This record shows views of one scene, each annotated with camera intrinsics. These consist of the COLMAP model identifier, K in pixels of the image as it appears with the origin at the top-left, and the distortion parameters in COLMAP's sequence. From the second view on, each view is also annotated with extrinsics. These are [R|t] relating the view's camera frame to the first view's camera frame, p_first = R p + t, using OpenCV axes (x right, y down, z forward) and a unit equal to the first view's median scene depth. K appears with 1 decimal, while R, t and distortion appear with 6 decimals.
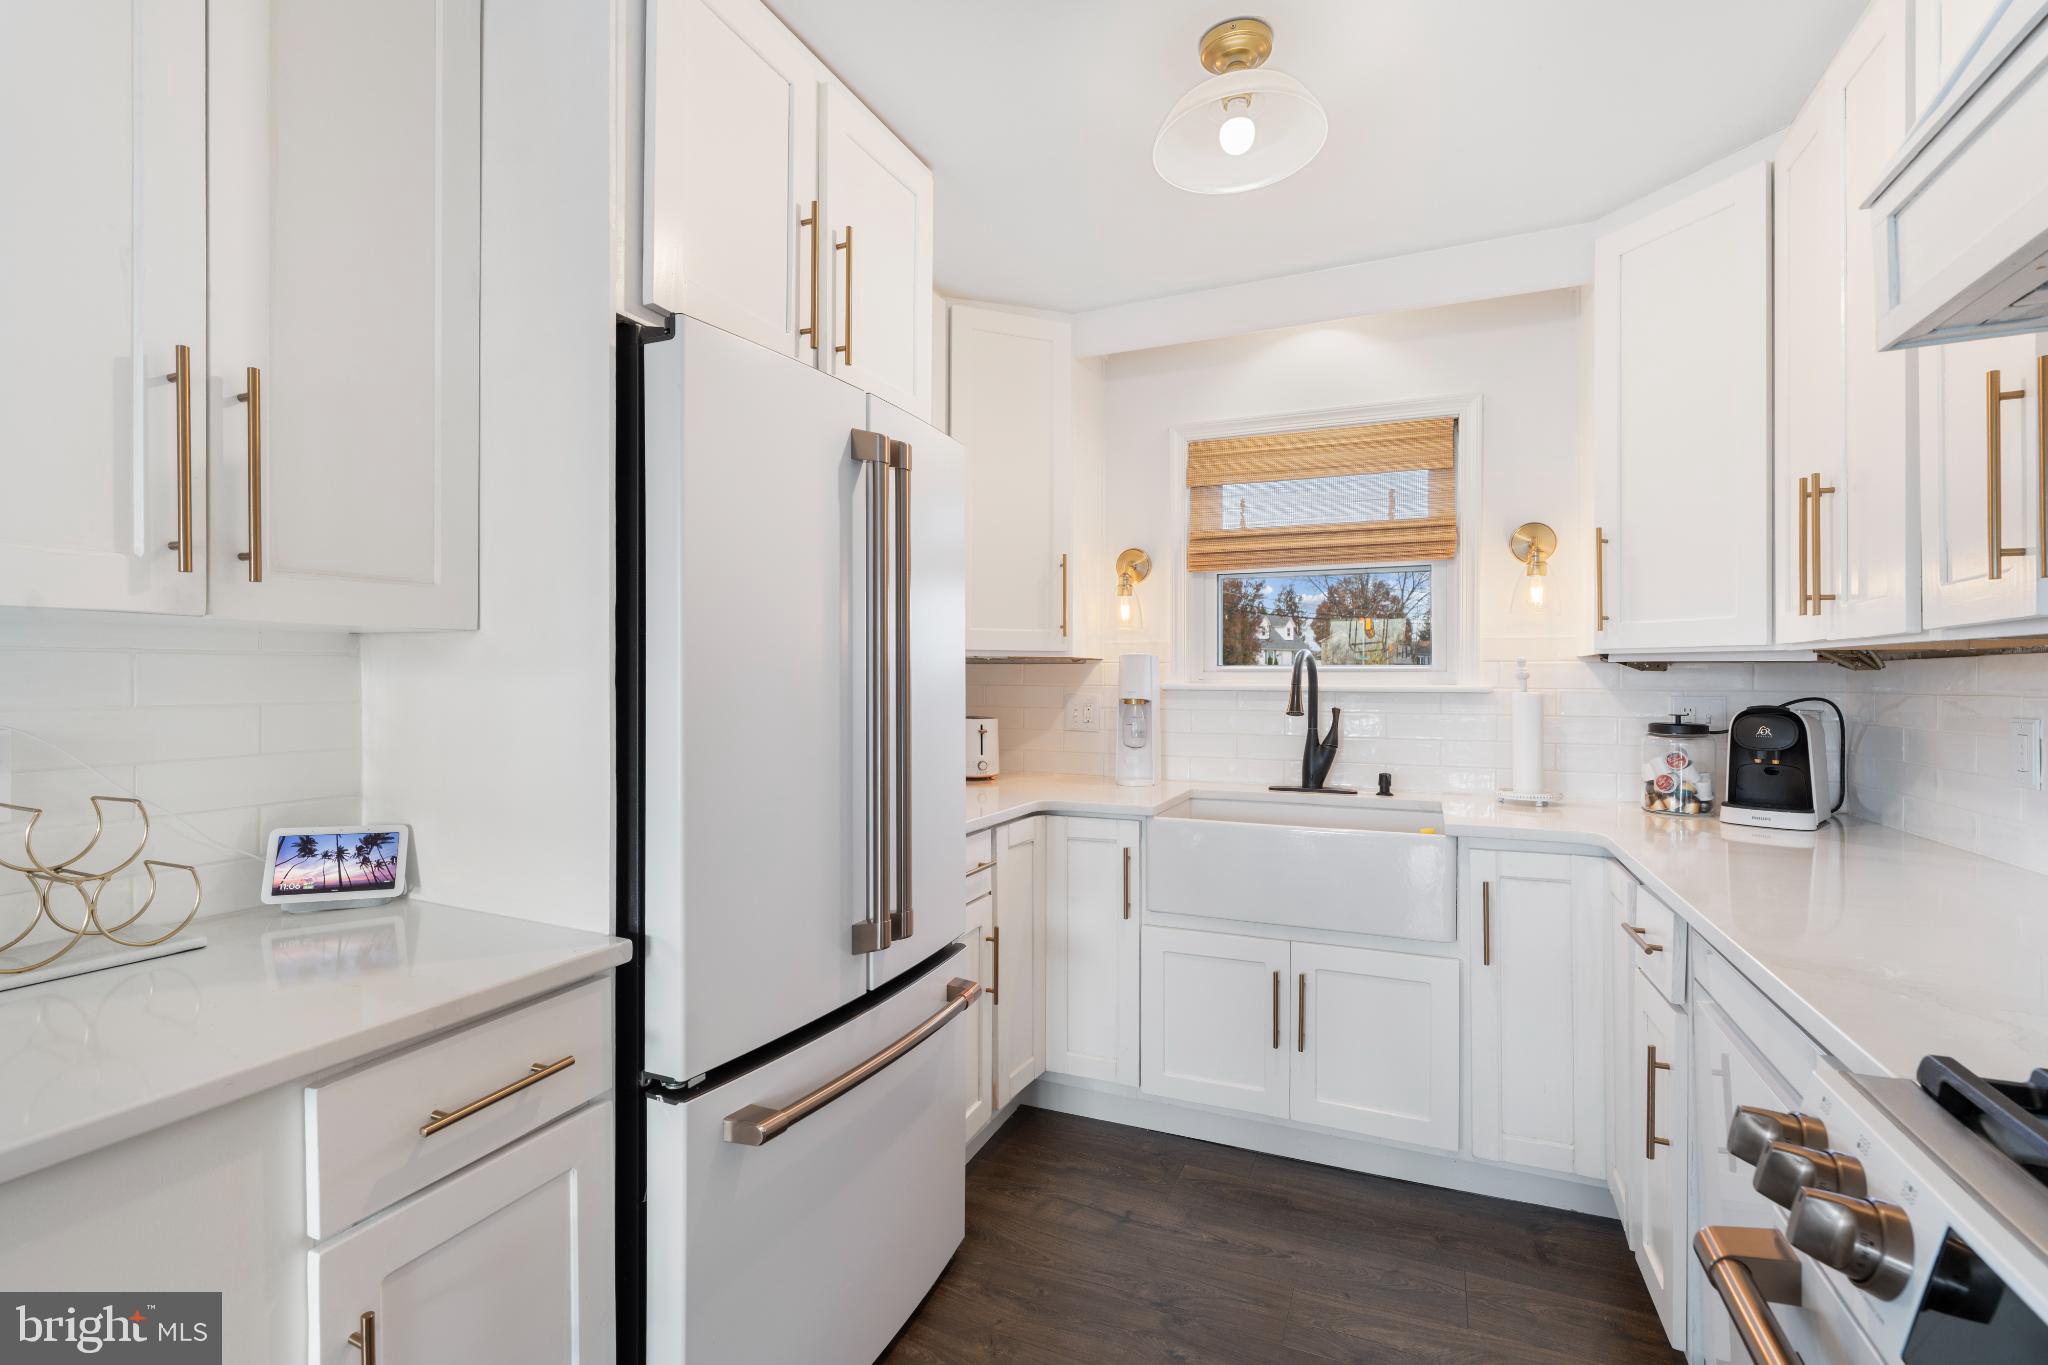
lens RADIAL K [[928.6, 0, 1023.2], [0, 928.6, 672.8], [0, 0, 1]] dist [-0.002790, 0.000488]
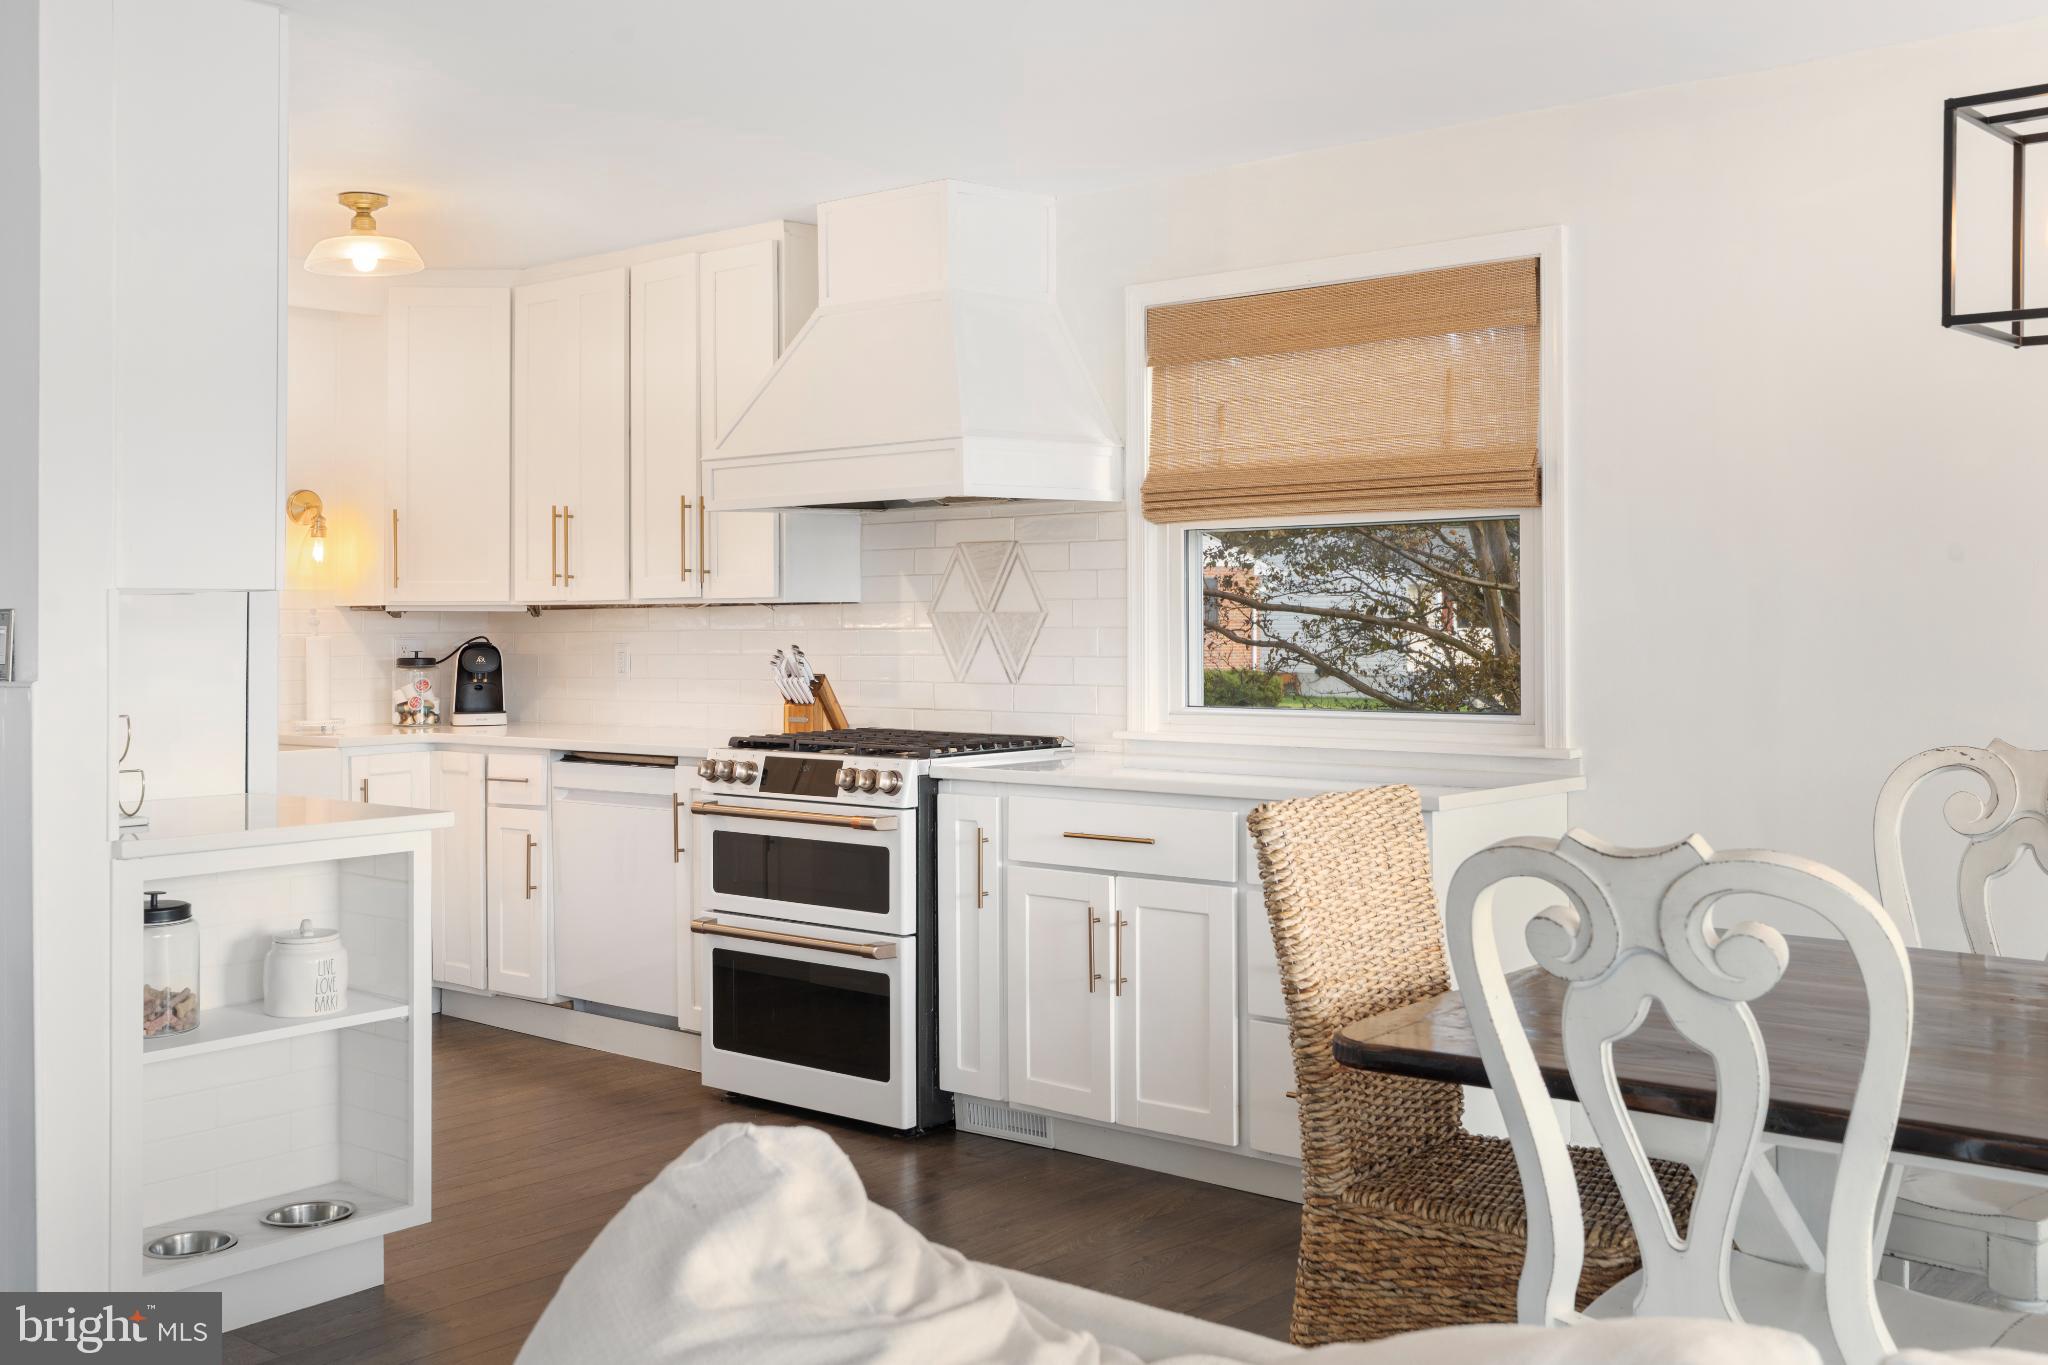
lens RADIAL K [[2029.3, 0, 1048.6], [0, 2029.3, 597.1], [0, 0, 1]] dist [-0.004113, 0.000000]
pose [[0.293032, 0.002826, 0.956099, -1.805404], [0.003756, 0.999985, -0.004107, -0.016481], [-0.956095, 0.004795, 0.293017, -0.708693]]
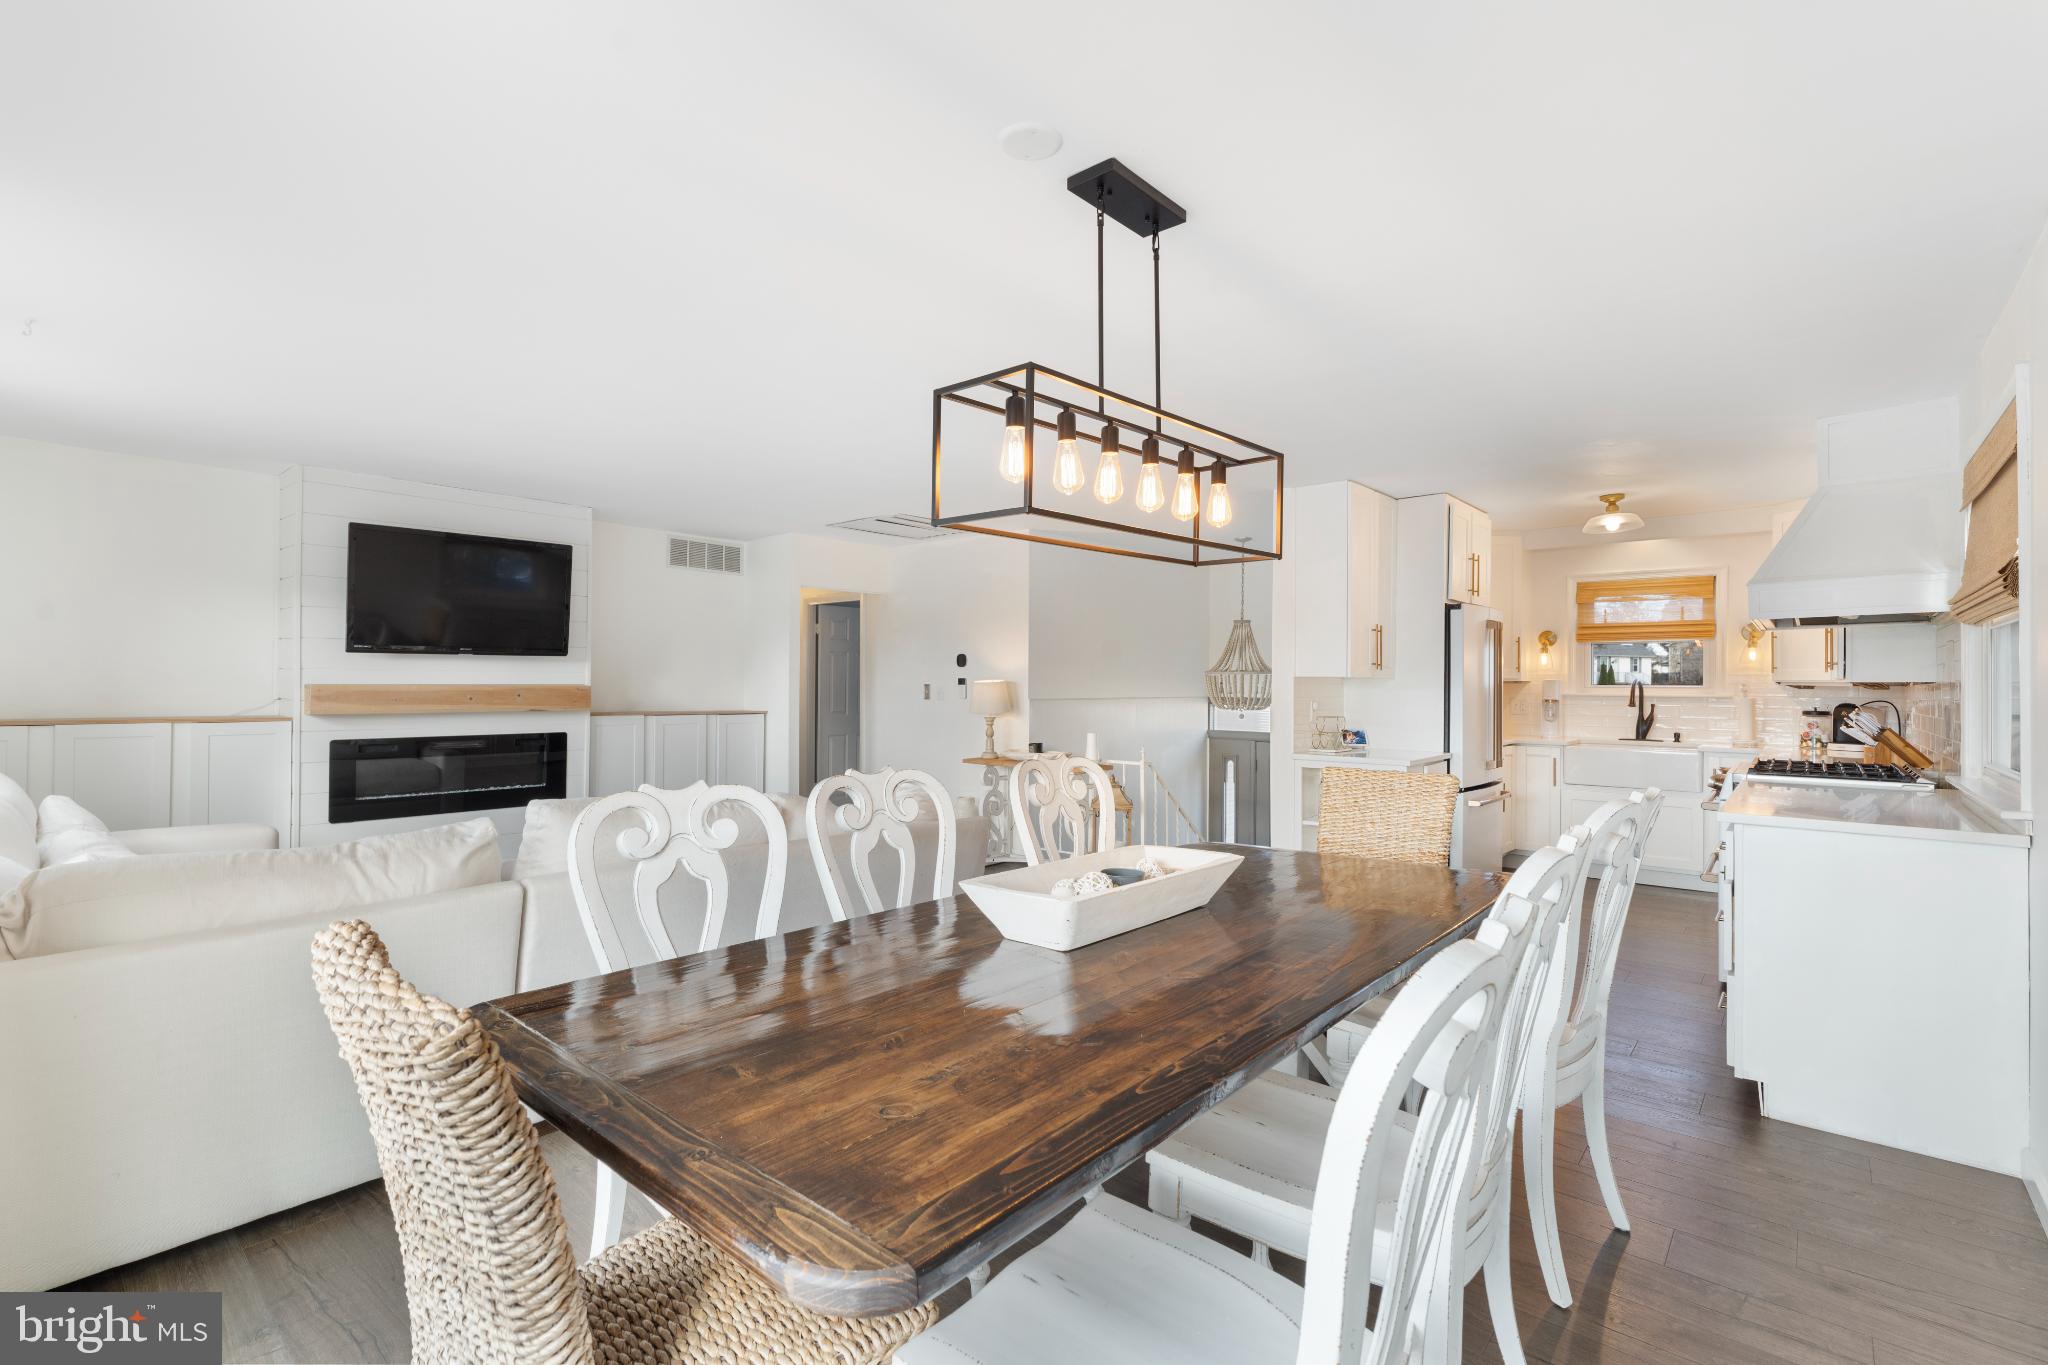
lens RADIAL K [[928.6, 0, 1013.4], [0, 928.6, 685.9], [0, 0, 1]] dist [-0.002790, 0.000488]
pose [[0.954429, 0.005246, -0.298391, -0.572051], [-0.003149, 0.999967, 0.007508, -0.022291], [0.298421, -0.006227, 0.954414, -1.947048]]
